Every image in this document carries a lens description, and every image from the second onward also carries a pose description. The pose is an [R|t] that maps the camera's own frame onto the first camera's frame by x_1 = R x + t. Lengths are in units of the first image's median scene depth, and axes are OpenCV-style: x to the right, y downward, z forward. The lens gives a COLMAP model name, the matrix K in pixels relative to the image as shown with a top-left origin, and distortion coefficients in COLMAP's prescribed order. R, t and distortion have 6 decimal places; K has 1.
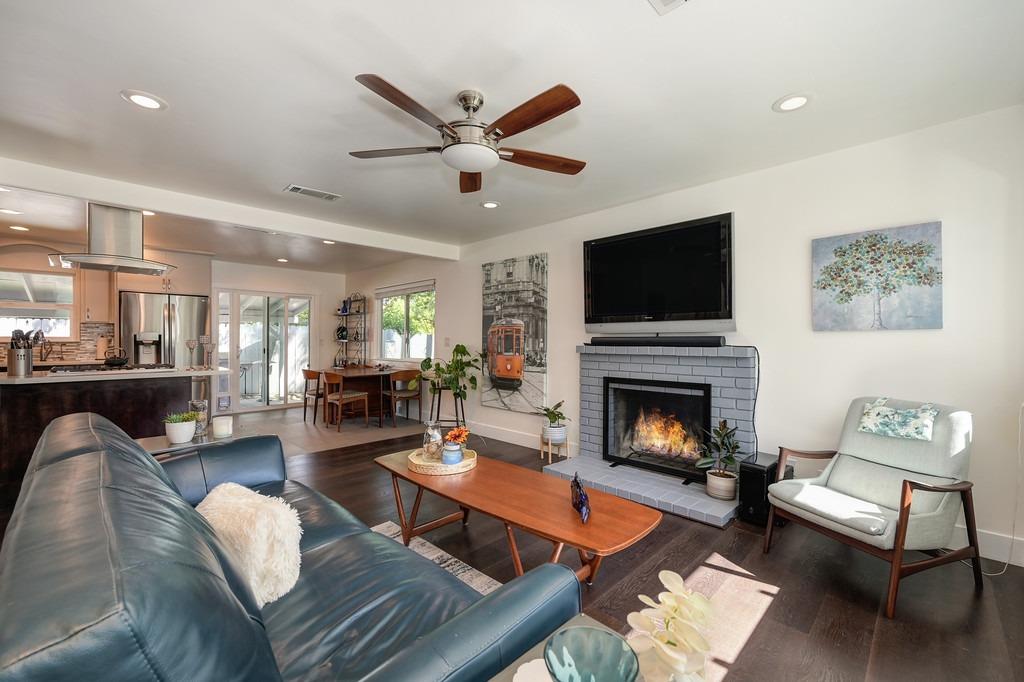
lens RADIAL K [[414.4, 0, 513.9], [0, 414.4, 340.6], [0, 0, 1]] dist [-0.001871, -0.000136]
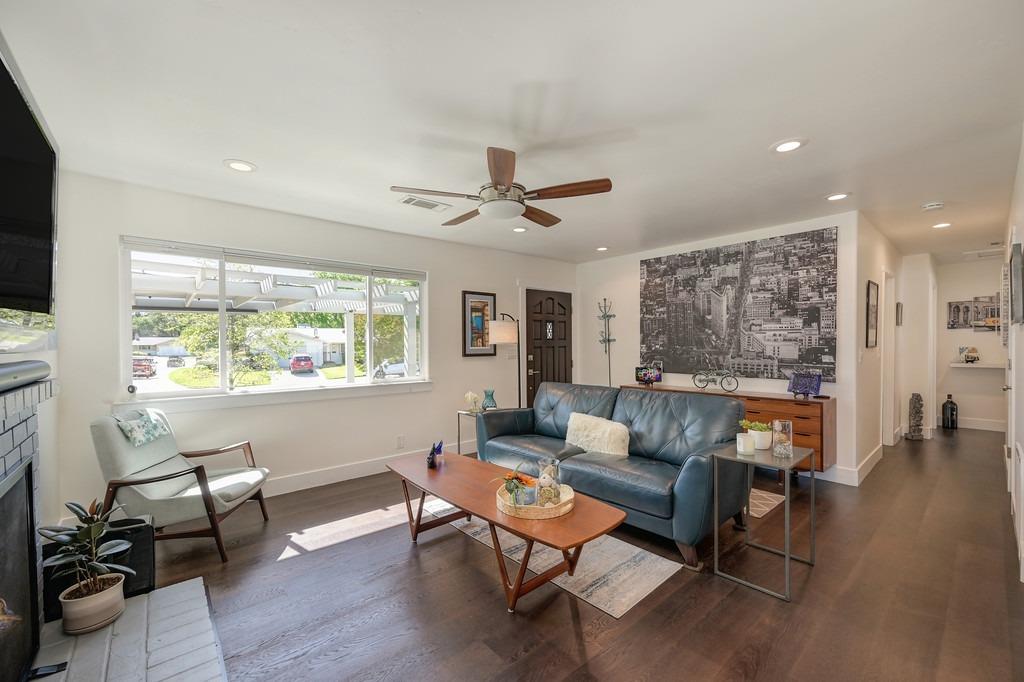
lens RADIAL K [[414.4, 0, 510.1], [0, 414.4, 347.7], [0, 0, 1]] dist [-0.001871, -0.000136]
pose [[-0.995581, 0.005992, 0.093711, -0.104309], [0.007074, 0.999912, 0.011223, -0.018613], [-0.093635, 0.011837, -0.995536, 0.965780]]
